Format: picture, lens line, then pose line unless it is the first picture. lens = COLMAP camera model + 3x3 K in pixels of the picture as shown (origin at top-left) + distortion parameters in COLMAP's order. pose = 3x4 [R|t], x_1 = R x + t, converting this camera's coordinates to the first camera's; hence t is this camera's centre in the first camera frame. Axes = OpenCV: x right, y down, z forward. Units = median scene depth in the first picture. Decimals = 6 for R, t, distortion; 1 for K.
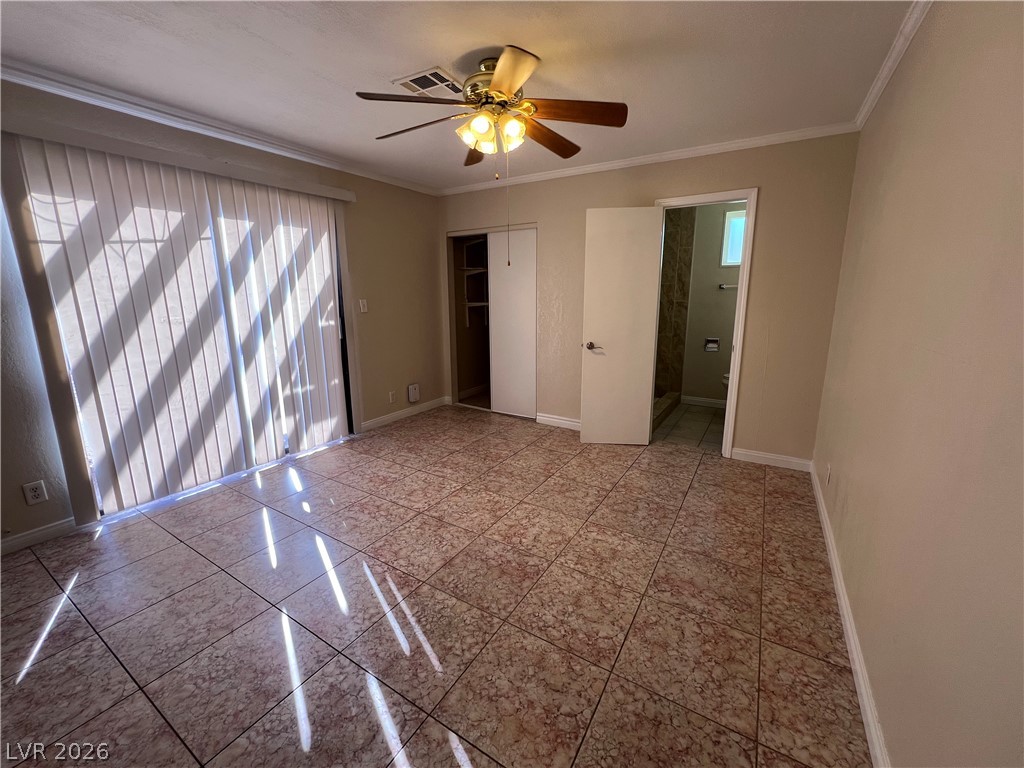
lens RADIAL K [[409.6, 0, 511.8], [0, 409.6, 379.9], [0, 0, 1]] dist [-0.003665, 0.000996]
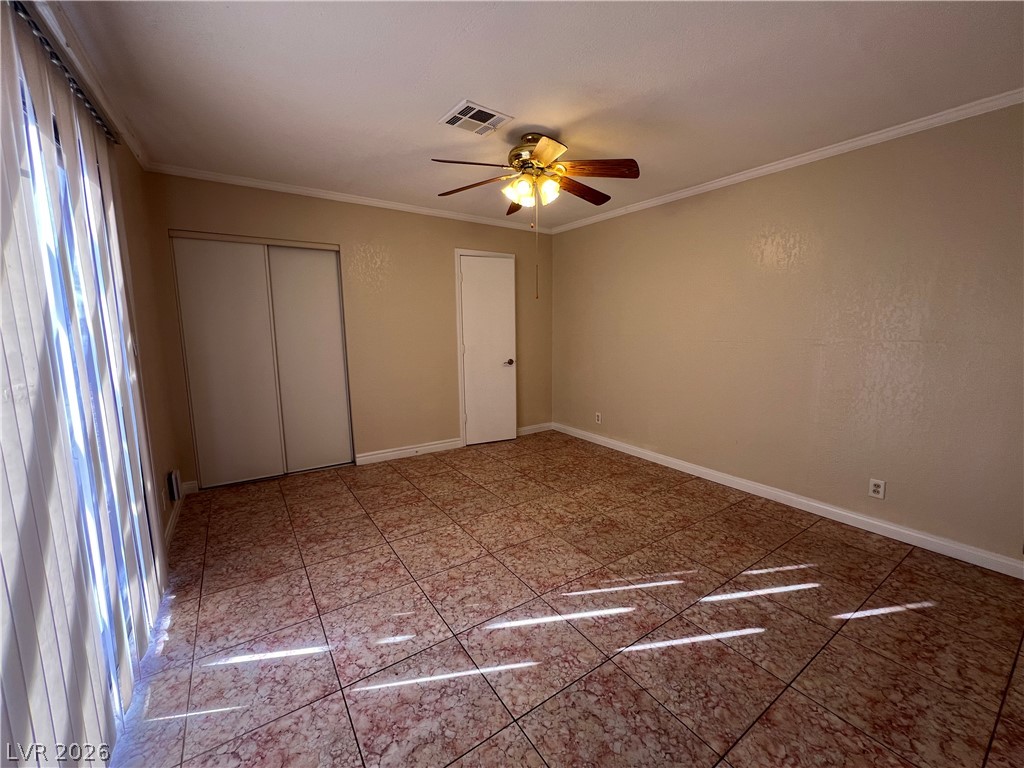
lens RADIAL K [[408.3, 0, 511.7], [0, 408.3, 382.9], [0, 0, 1]] dist [-0.003307, 0.000755]
pose [[0.412368, -0.128361, 0.901929, -1.238035], [0.189190, 0.980507, 0.053045, -0.120457], [-0.891157, 0.148762, 0.428614, 0.628384]]
